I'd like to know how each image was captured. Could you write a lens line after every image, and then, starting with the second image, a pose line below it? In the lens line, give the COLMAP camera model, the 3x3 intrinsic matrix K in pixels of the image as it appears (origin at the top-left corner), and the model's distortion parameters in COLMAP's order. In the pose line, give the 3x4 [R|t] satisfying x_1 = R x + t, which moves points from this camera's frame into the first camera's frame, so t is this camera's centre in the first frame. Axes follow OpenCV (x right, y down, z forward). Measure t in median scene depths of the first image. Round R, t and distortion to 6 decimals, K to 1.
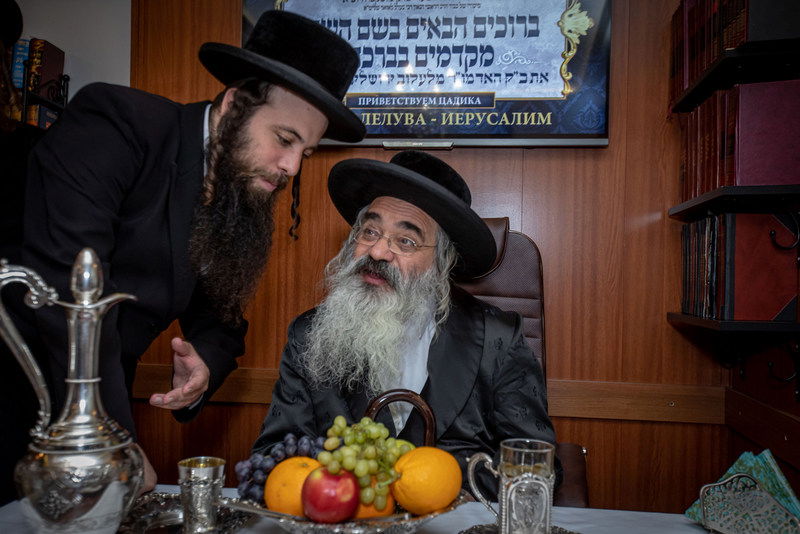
lens RADIAL K [[809.8, 0, 407.1], [0, 809.8, 266.5], [0, 0, 1]] dist [0.018098, 0.000000]
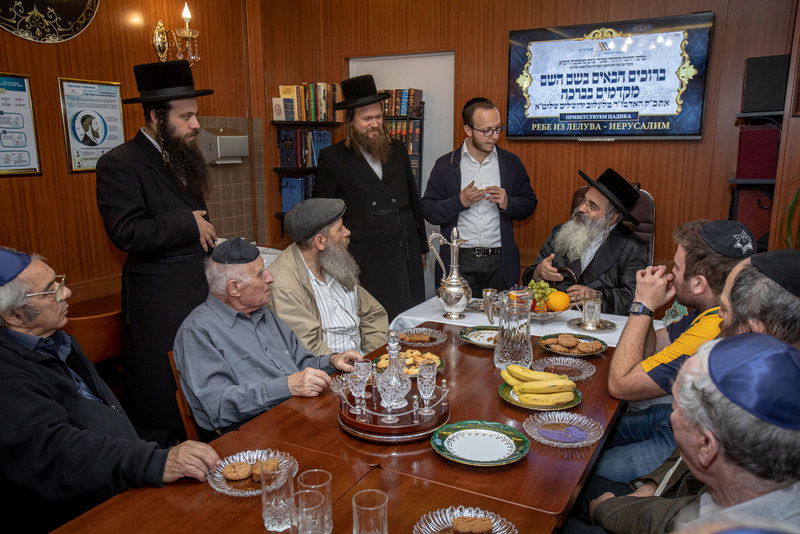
lens RADIAL K [[646.4, 0, 397.1], [0, 646.4, 273.4], [0, 0, 1]] dist [0.005761, 0.020598]
pose [[0.928106, 0.049376, -0.369028, 0.160801], [0.026158, 0.980070, 0.196921, -0.156294], [0.371396, -0.192416, 0.908318, -0.659123]]
